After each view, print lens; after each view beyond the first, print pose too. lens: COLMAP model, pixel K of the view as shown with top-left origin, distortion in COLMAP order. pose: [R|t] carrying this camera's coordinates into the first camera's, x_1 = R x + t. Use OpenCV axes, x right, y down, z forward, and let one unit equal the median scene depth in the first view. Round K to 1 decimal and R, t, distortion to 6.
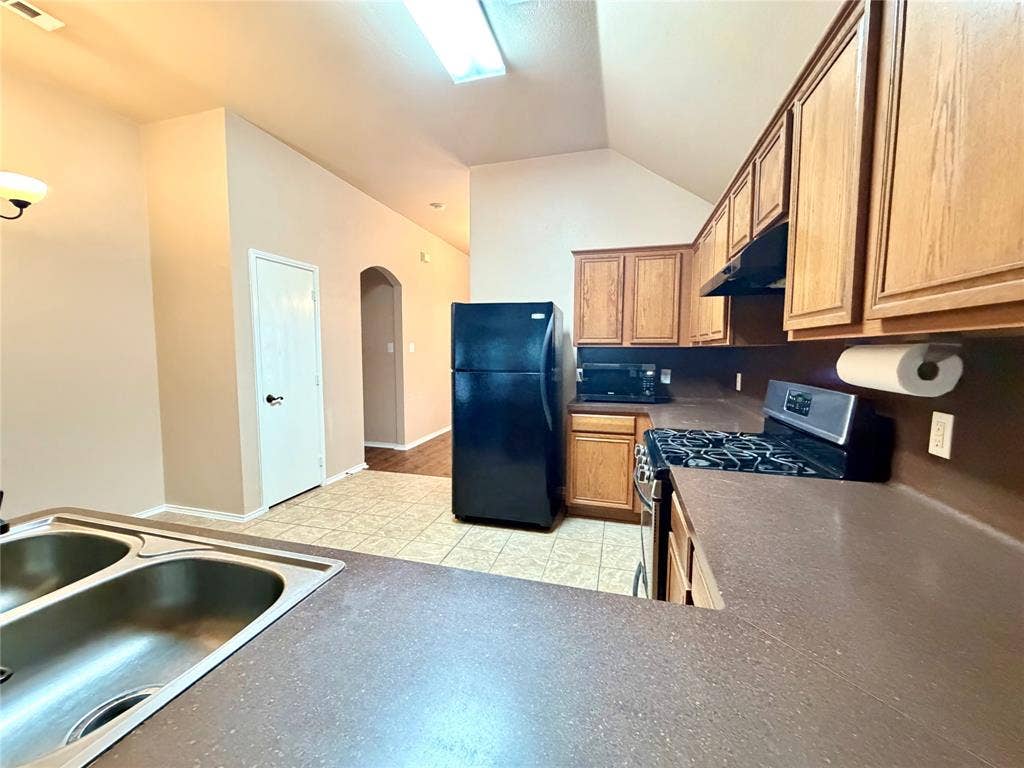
lens RADIAL K [[406.9, 0, 509.1], [0, 406.9, 382.2], [0, 0, 1]] dist [-0.000476, 0.000225]
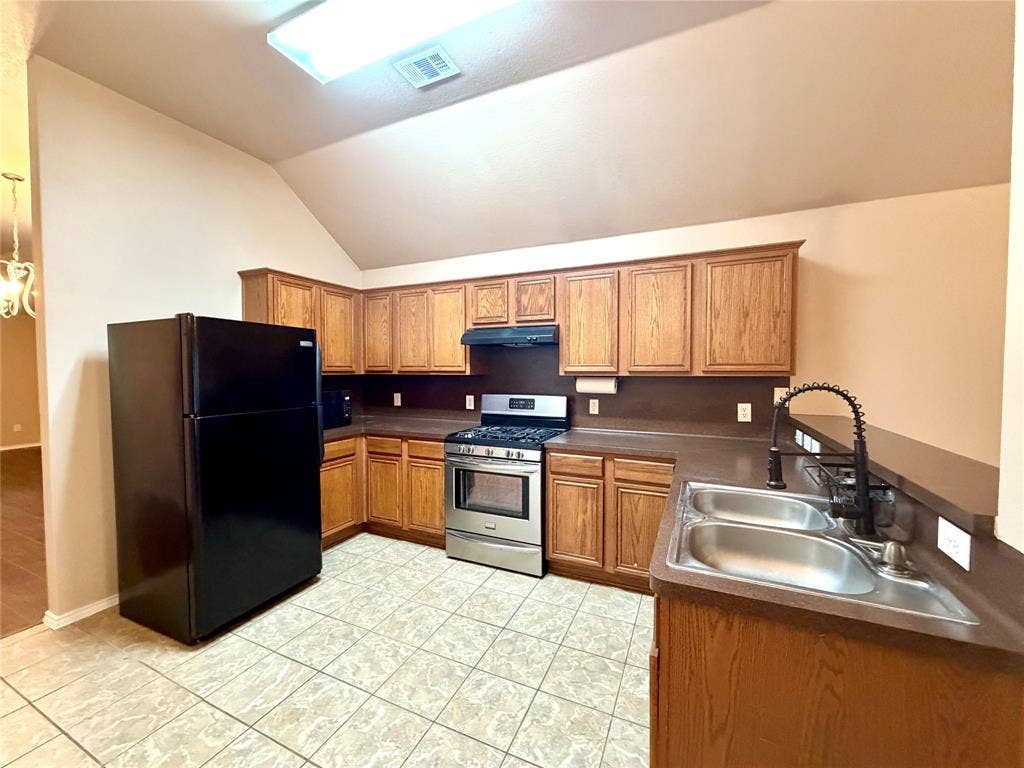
lens RADIAL K [[406.9, 0, 509.1], [0, 406.9, 382.2], [0, 0, 1]] dist [-0.000476, 0.000225]
pose [[0.164063, -0.034221, 0.985856, -0.681016], [0.079394, 0.996614, 0.021382, -0.055041], [-0.983250, 0.074763, 0.166225, 0.374346]]
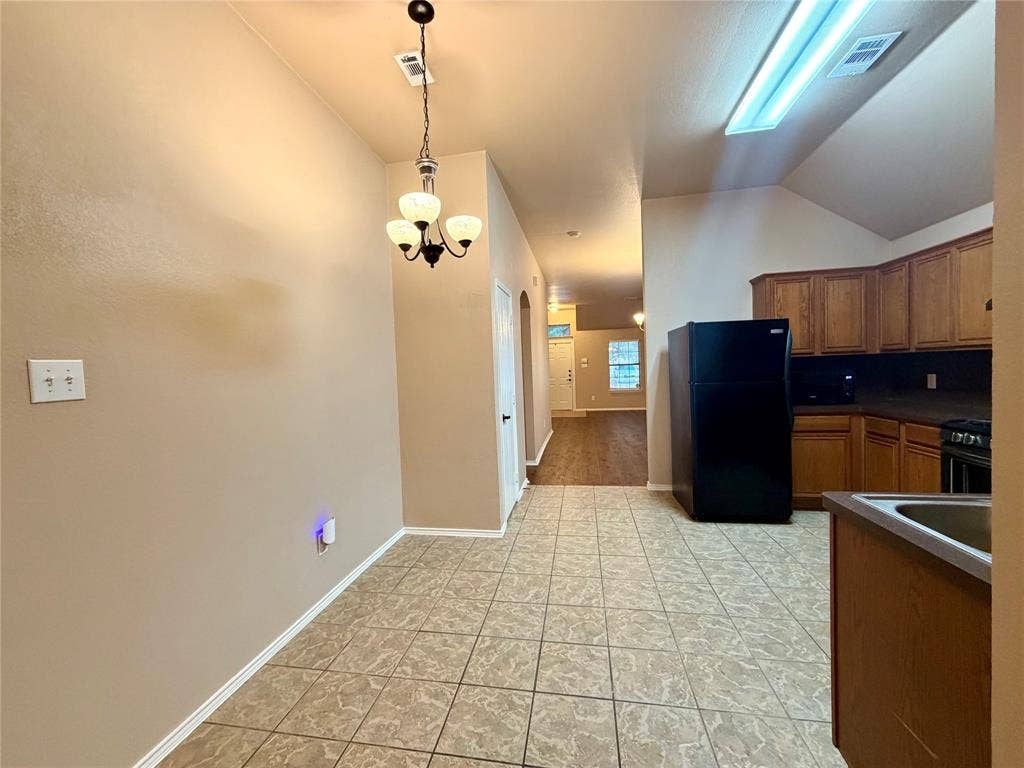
lens RADIAL K [[406.9, 0, 509.1], [0, 406.9, 382.2], [0, 0, 1]] dist [-0.000476, 0.000225]
pose [[0.994603, -0.043302, 0.094287, -0.718535], [0.047544, 0.997934, -0.043214, -0.005283], [-0.092220, 0.047464, 0.994607, -0.054604]]
